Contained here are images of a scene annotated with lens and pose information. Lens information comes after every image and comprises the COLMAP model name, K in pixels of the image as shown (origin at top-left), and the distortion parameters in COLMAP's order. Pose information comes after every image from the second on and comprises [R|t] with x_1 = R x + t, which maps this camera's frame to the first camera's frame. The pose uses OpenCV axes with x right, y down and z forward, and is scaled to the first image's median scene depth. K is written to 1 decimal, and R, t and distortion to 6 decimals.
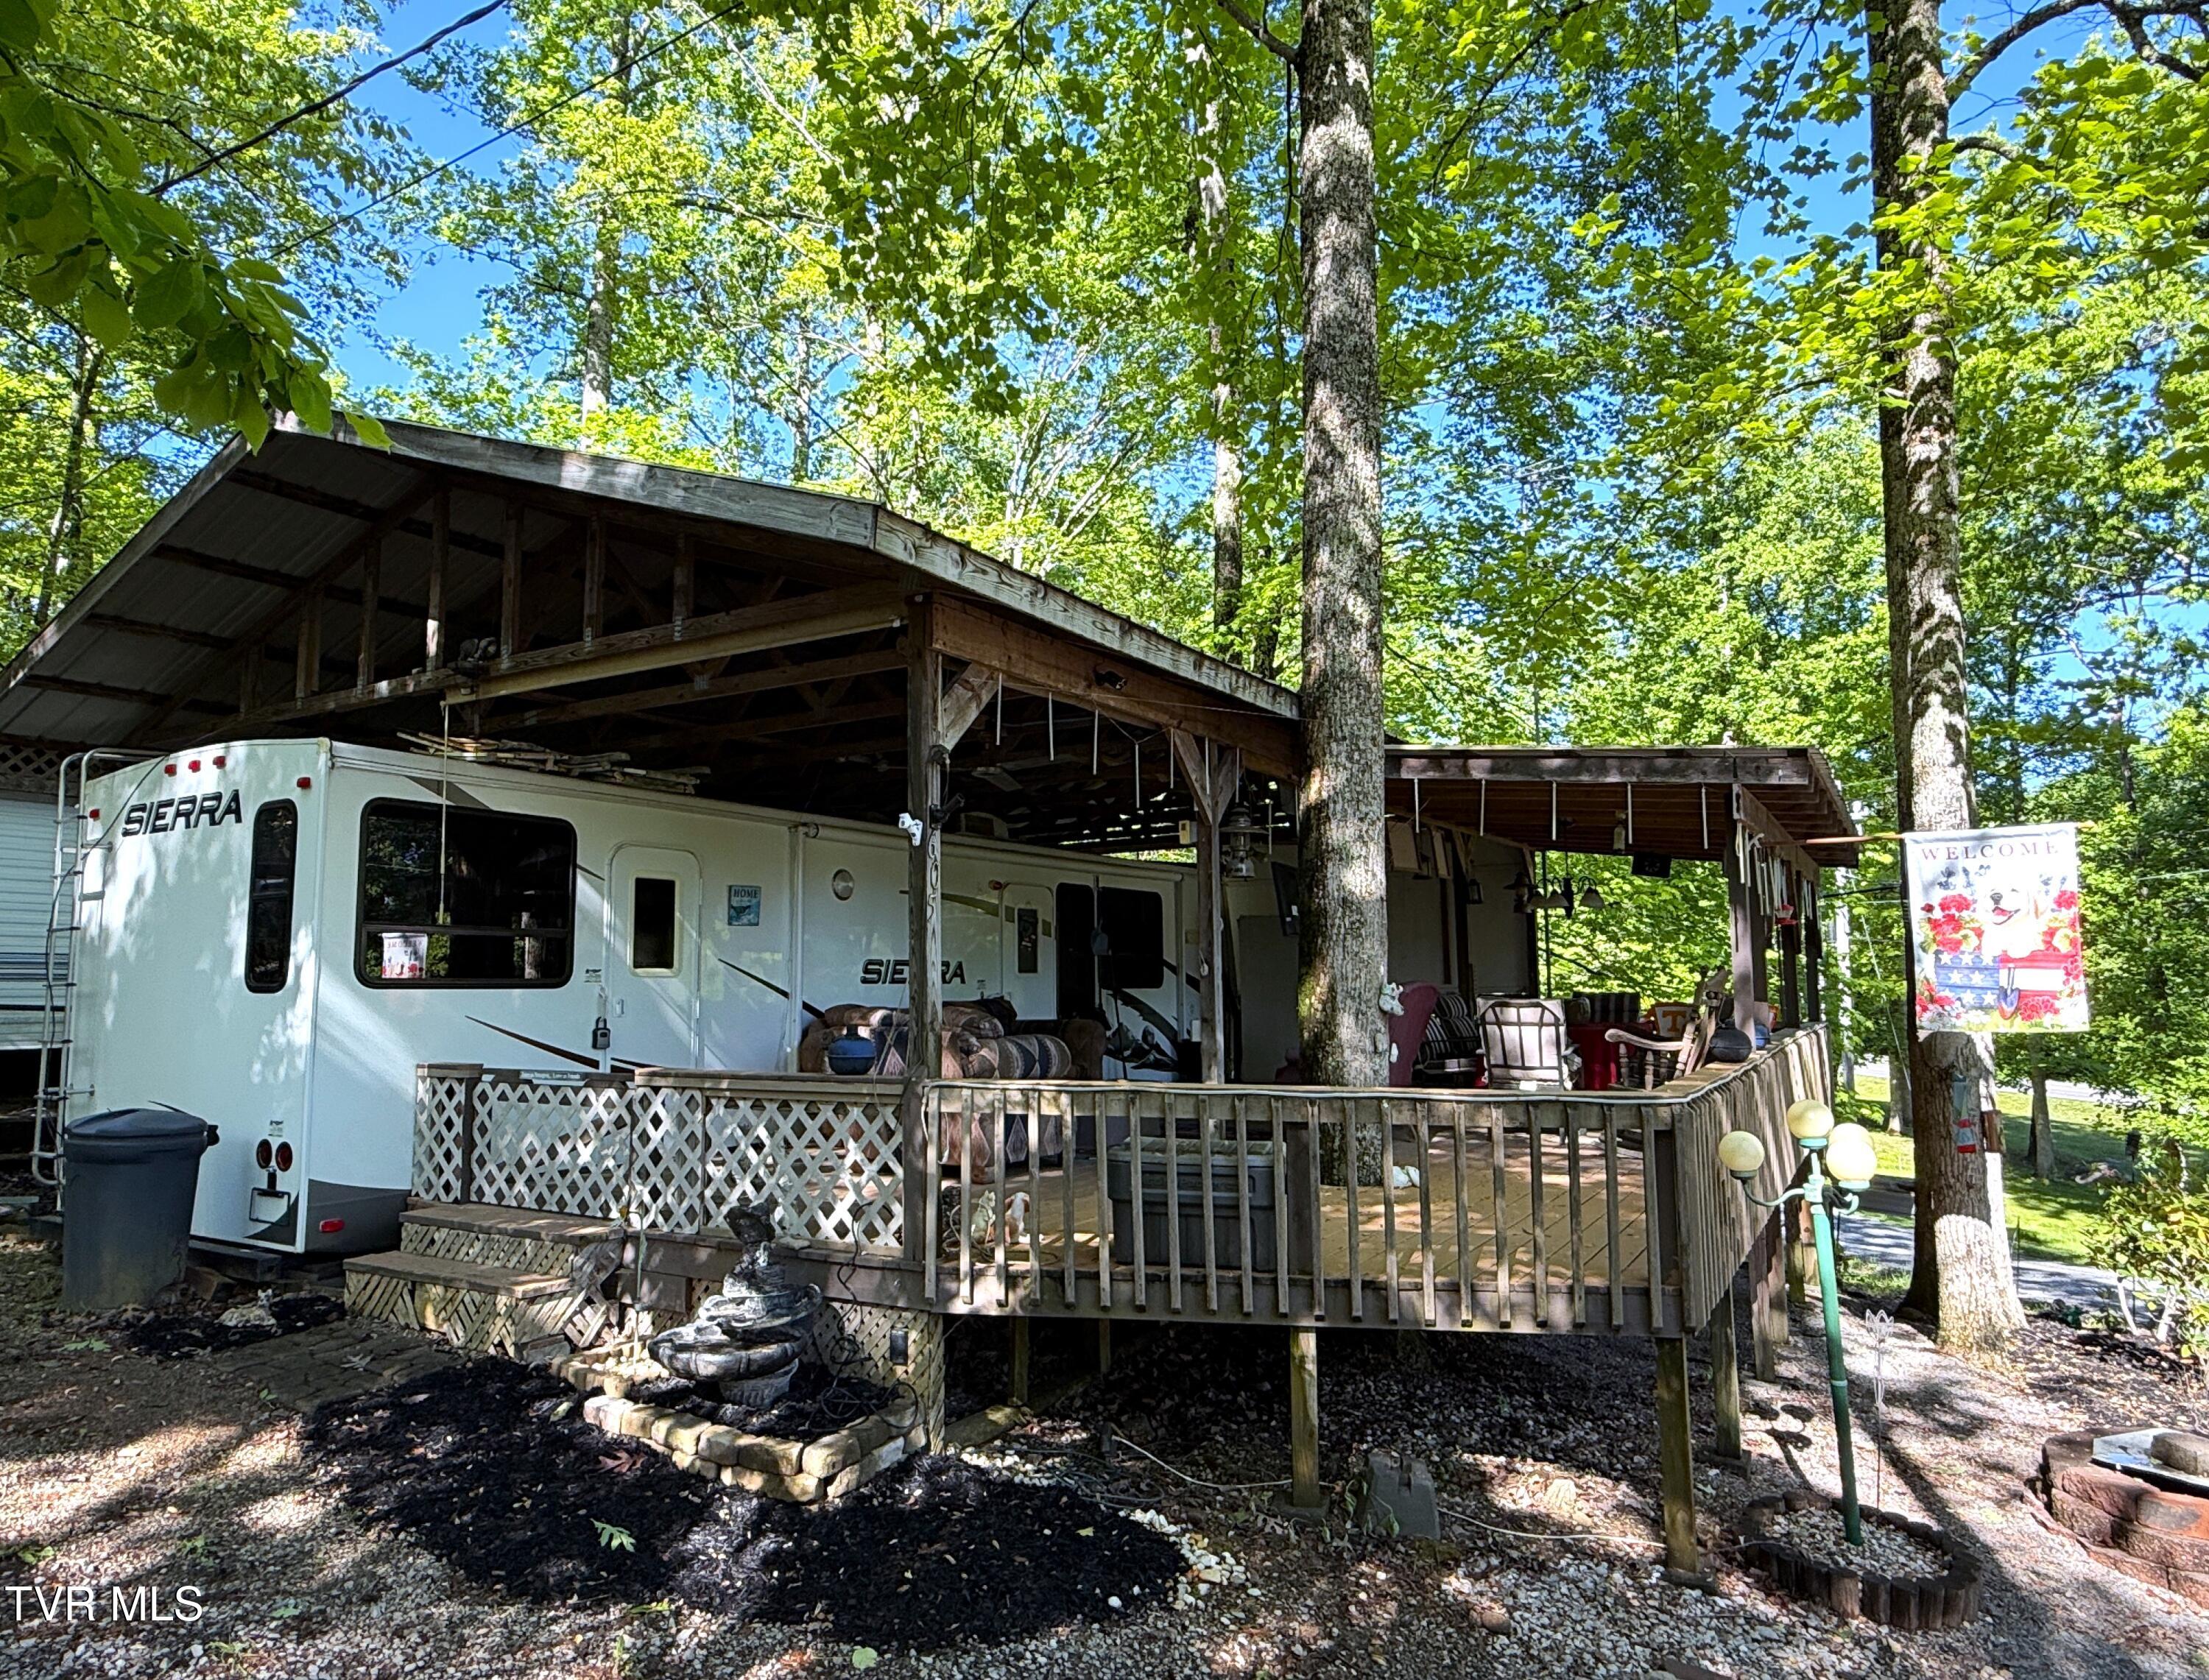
lens RADIAL K [[1377.6, 0, 1104.5], [0, 1377.6, 840.0], [0, 0, 1]] dist [-0.039781, -0.000244]
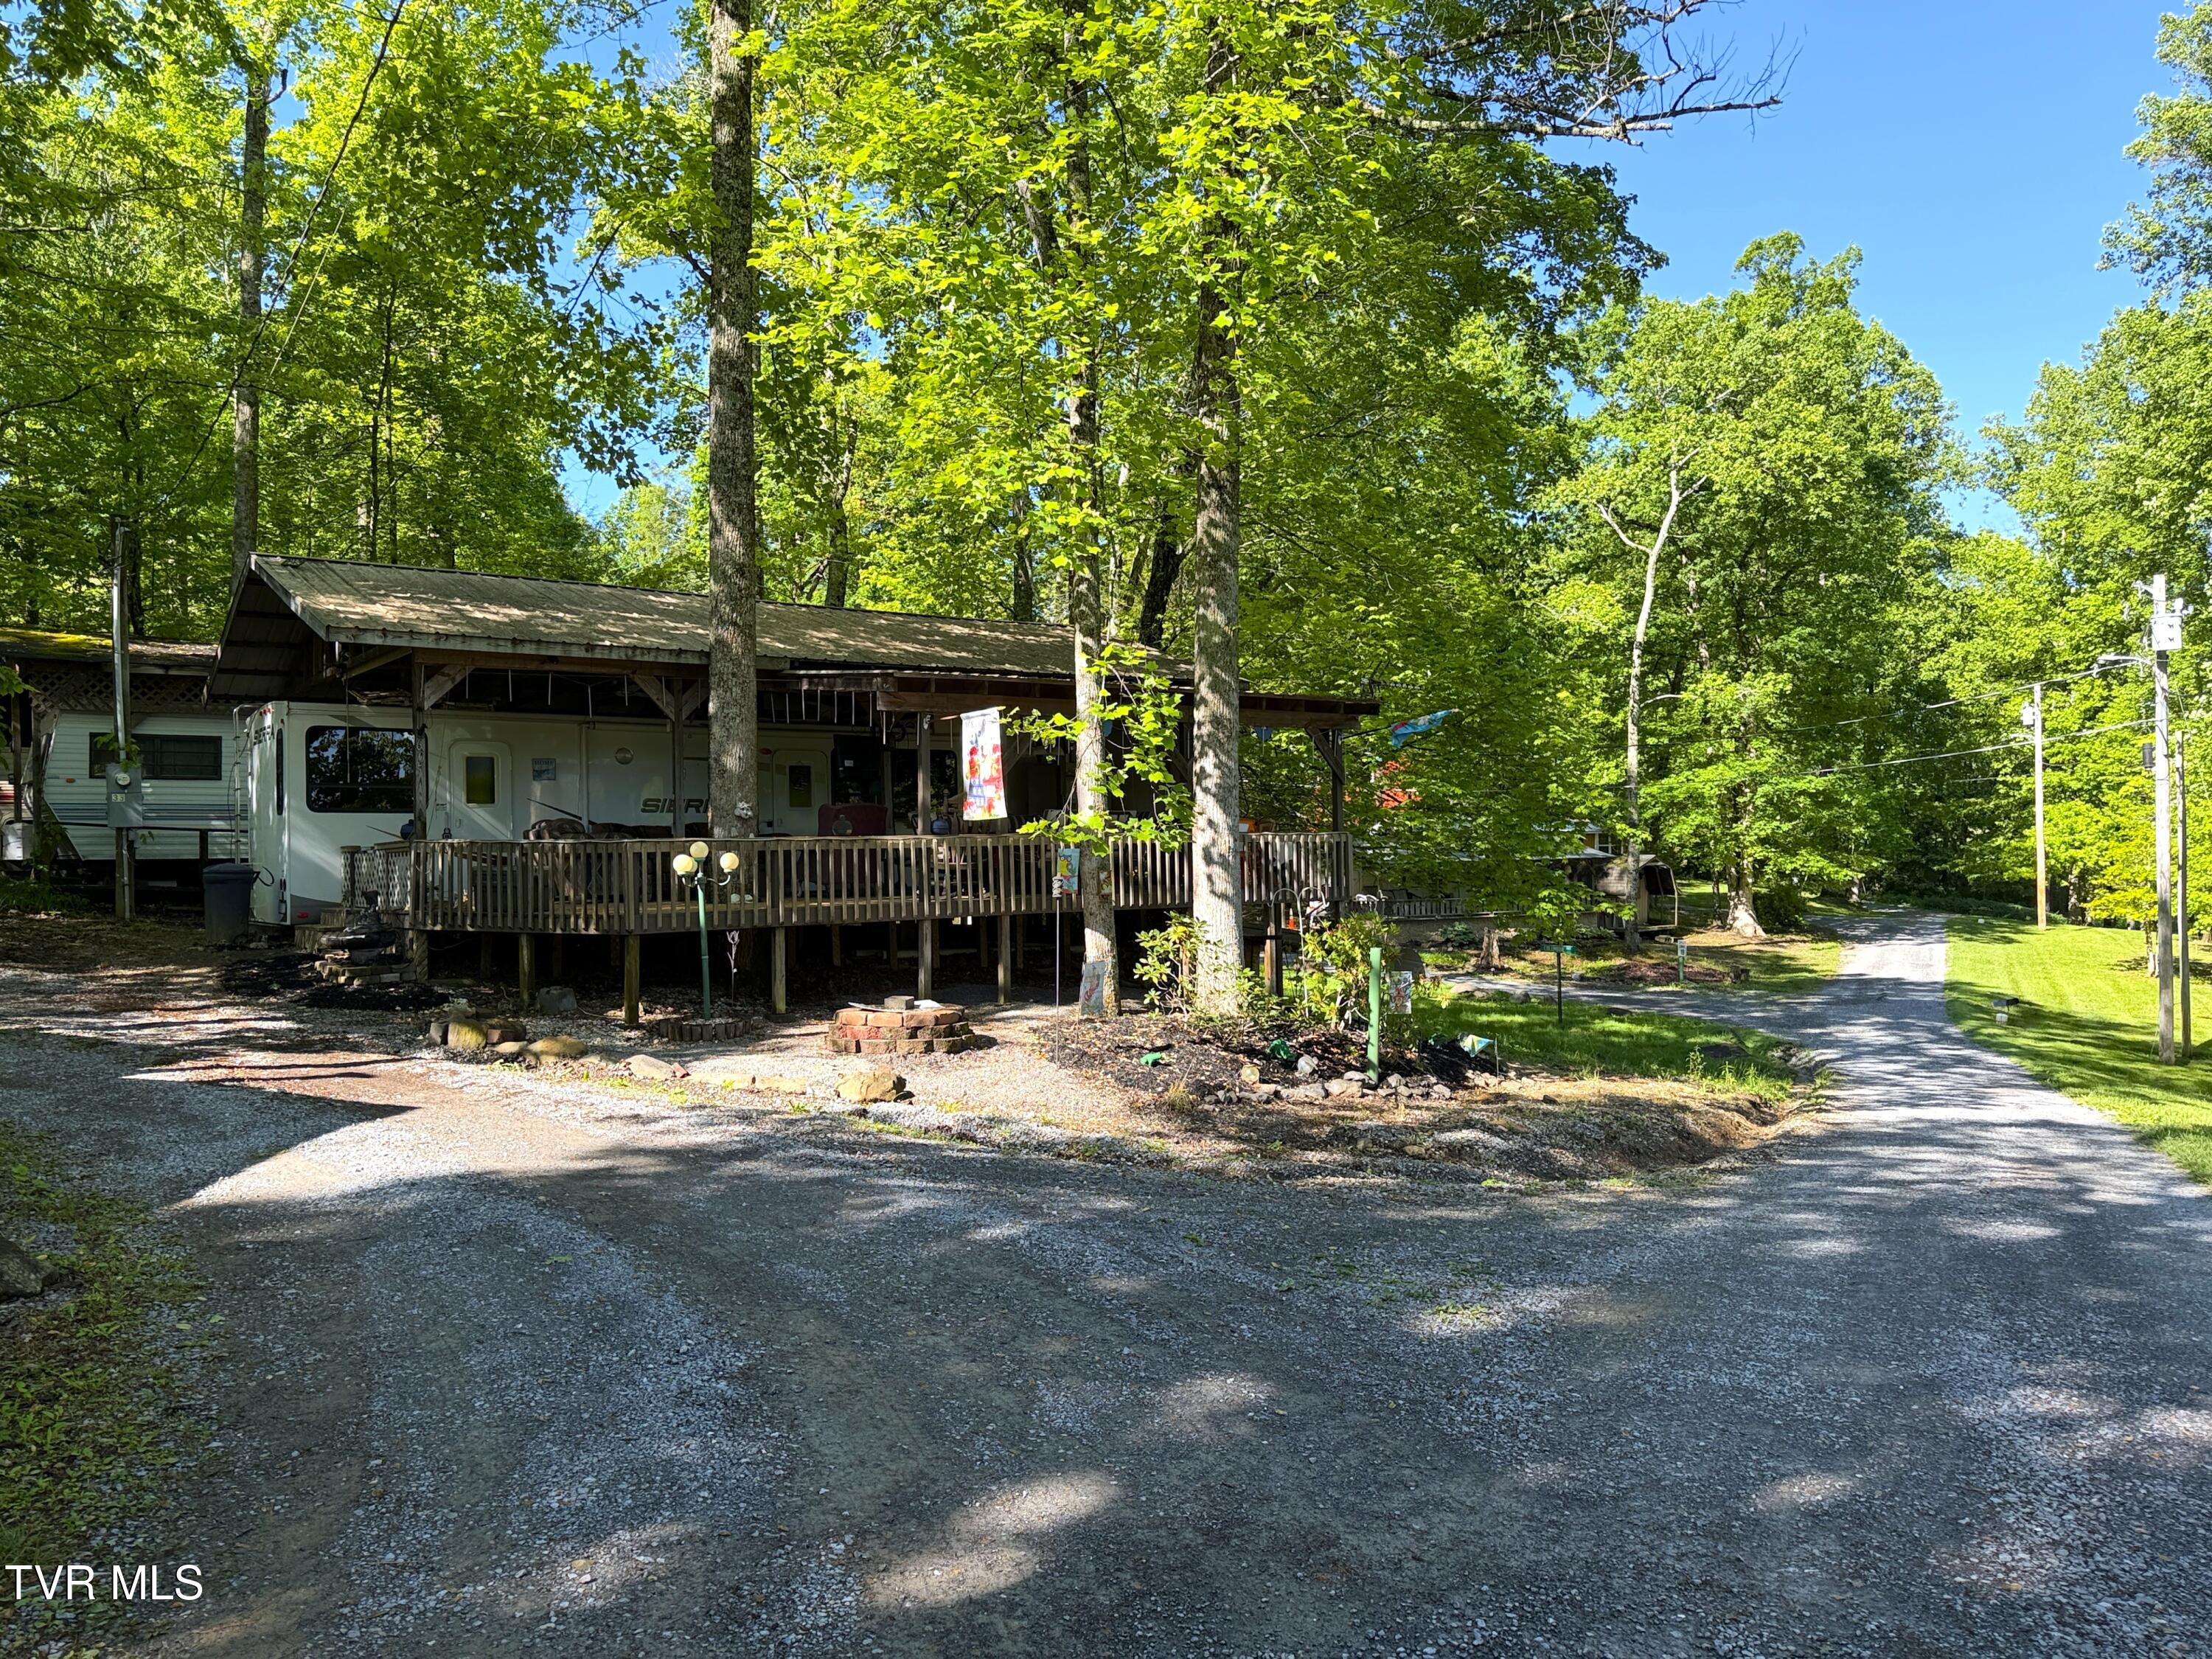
lens RADIAL K [[1639.8, 0, 1106.0], [0, 1639.8, 829.5], [0, 0, 1]] dist [0.084984, -0.113599]
pose [[0.919824, -0.010451, -0.392192, 1.522733], [0.045392, 0.995767, 0.079924, -0.017780], [0.389696, -0.091318, 0.916405, -0.880283]]
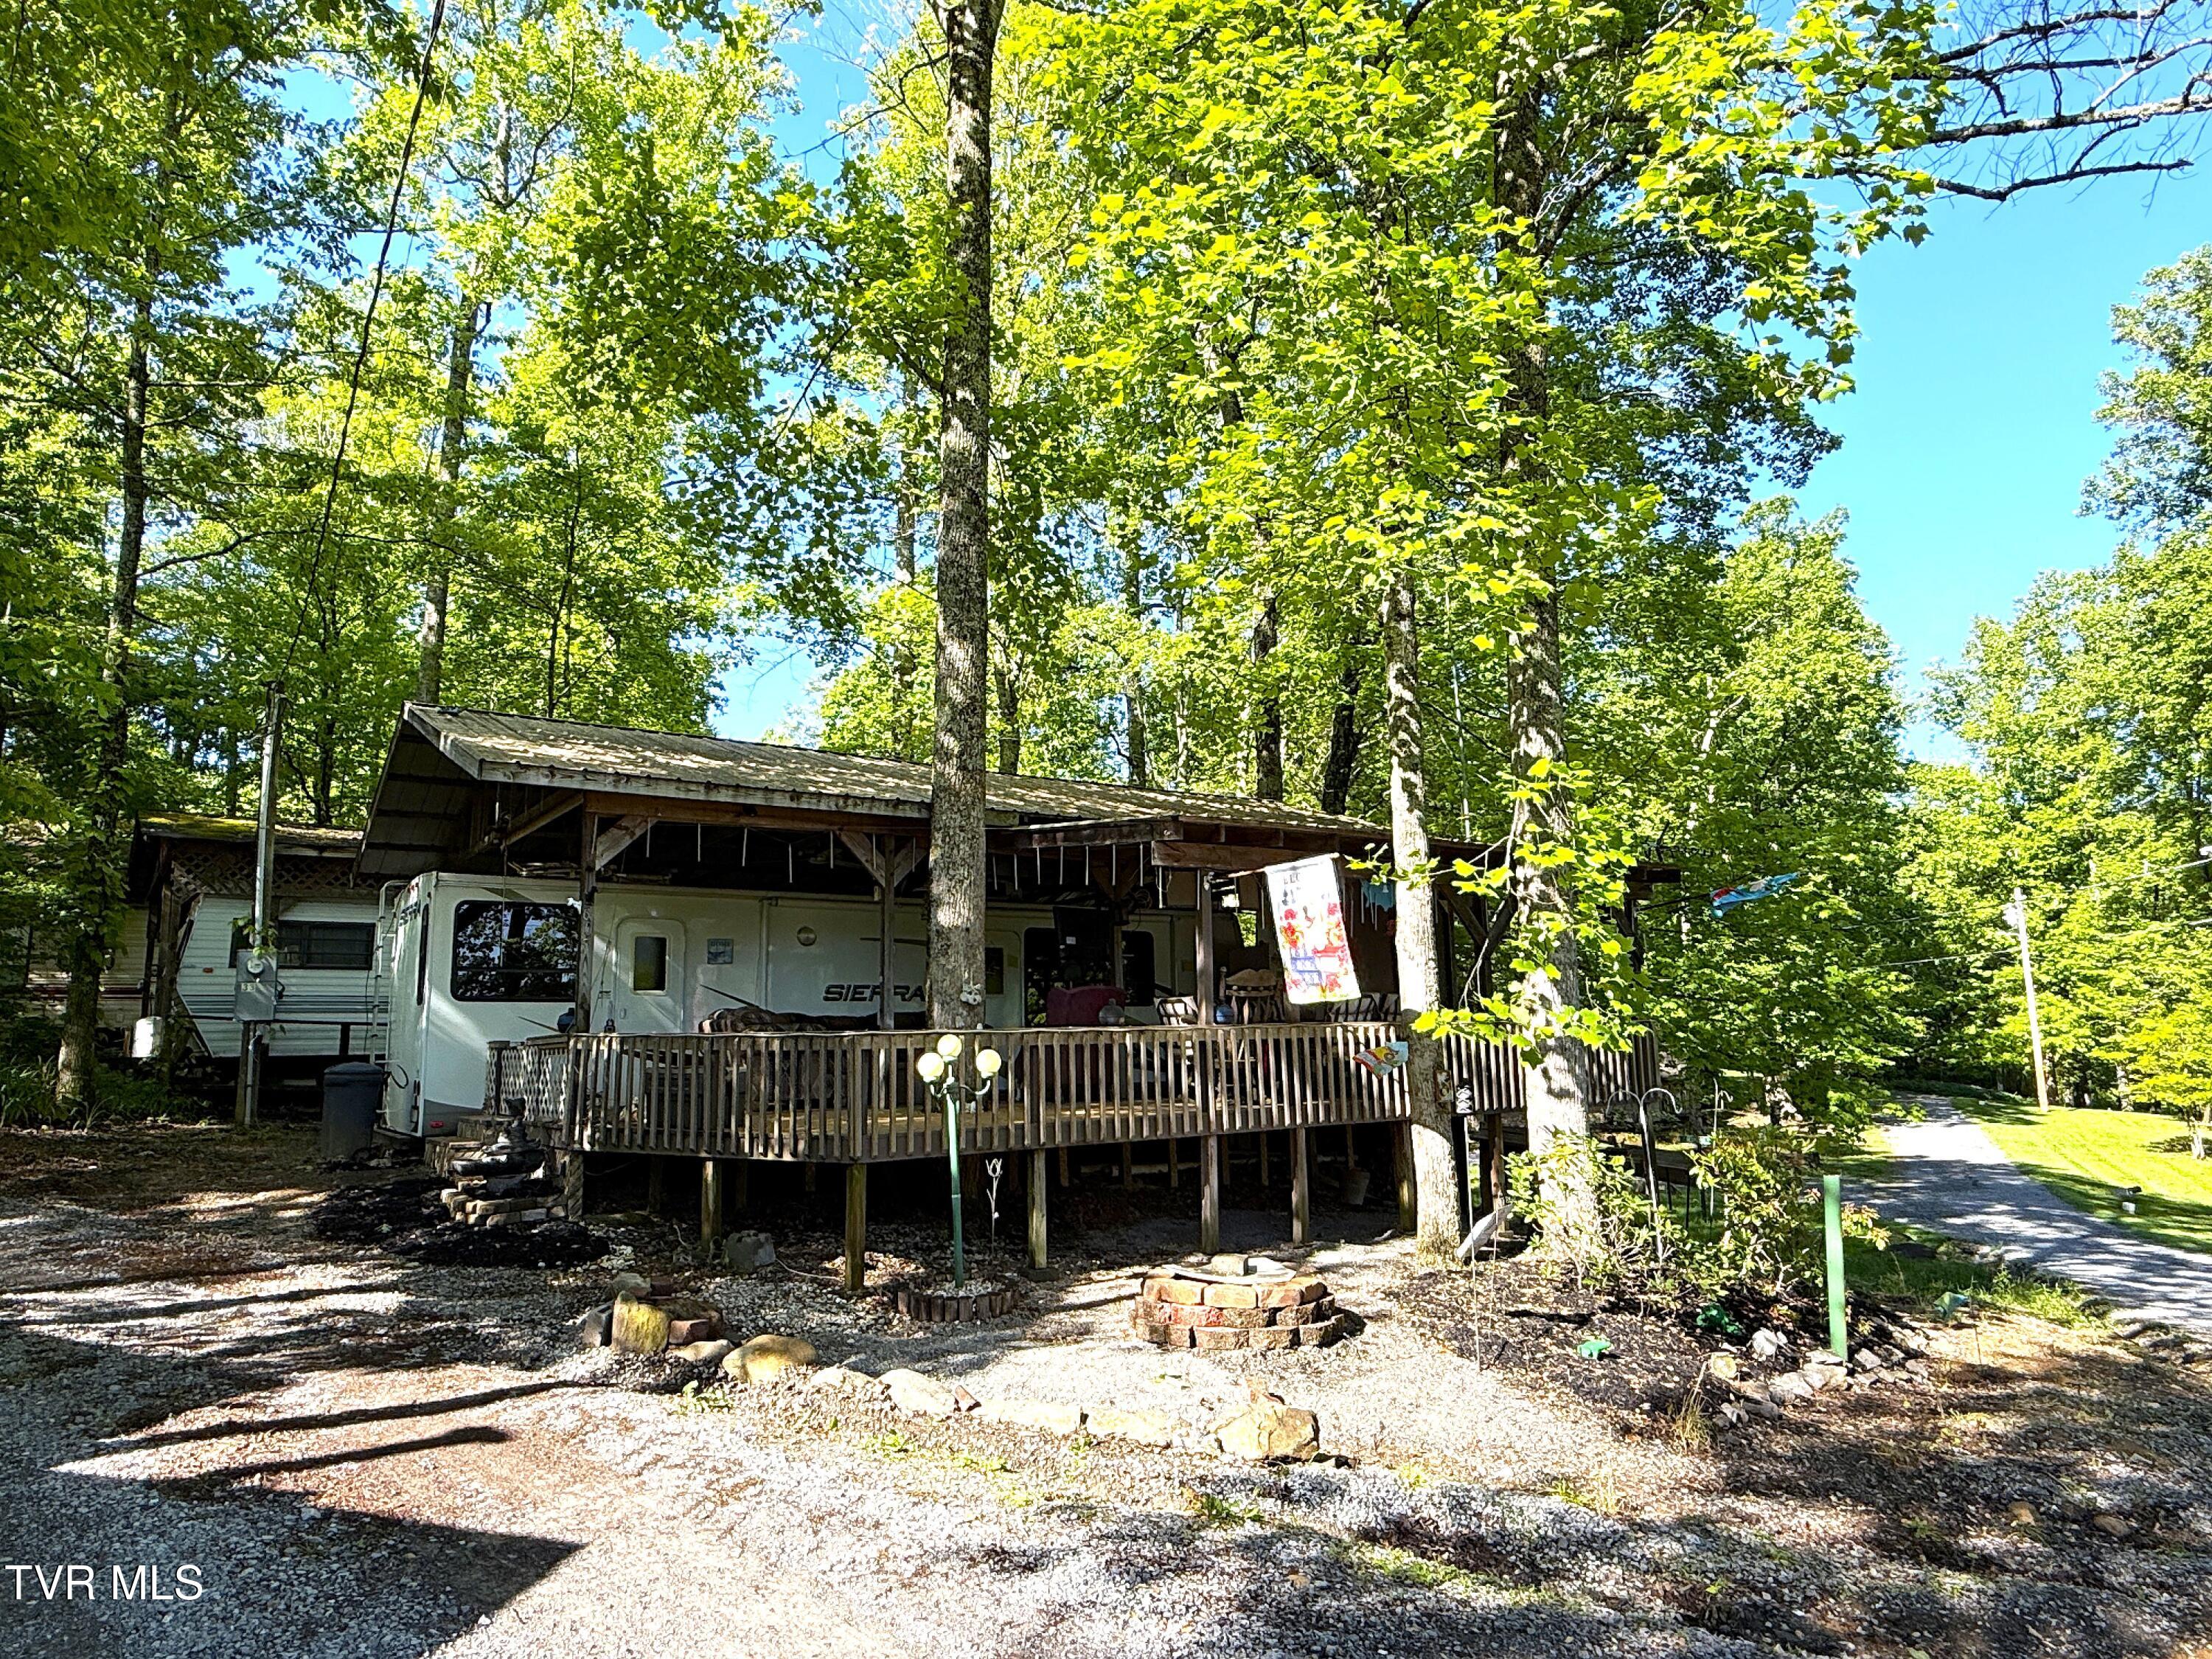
lens RADIAL K [[1352.6, 0, 1106.0], [0, 1352.6, 829.5], [0, 0, 1]] dist [0.003423, 0.002081]
pose [[0.911859, -0.071038, -0.404309, 0.938215], [0.050108, 0.996809, -0.062131, 0.030689], [0.407433, 0.036396, 0.912510, -0.322109]]
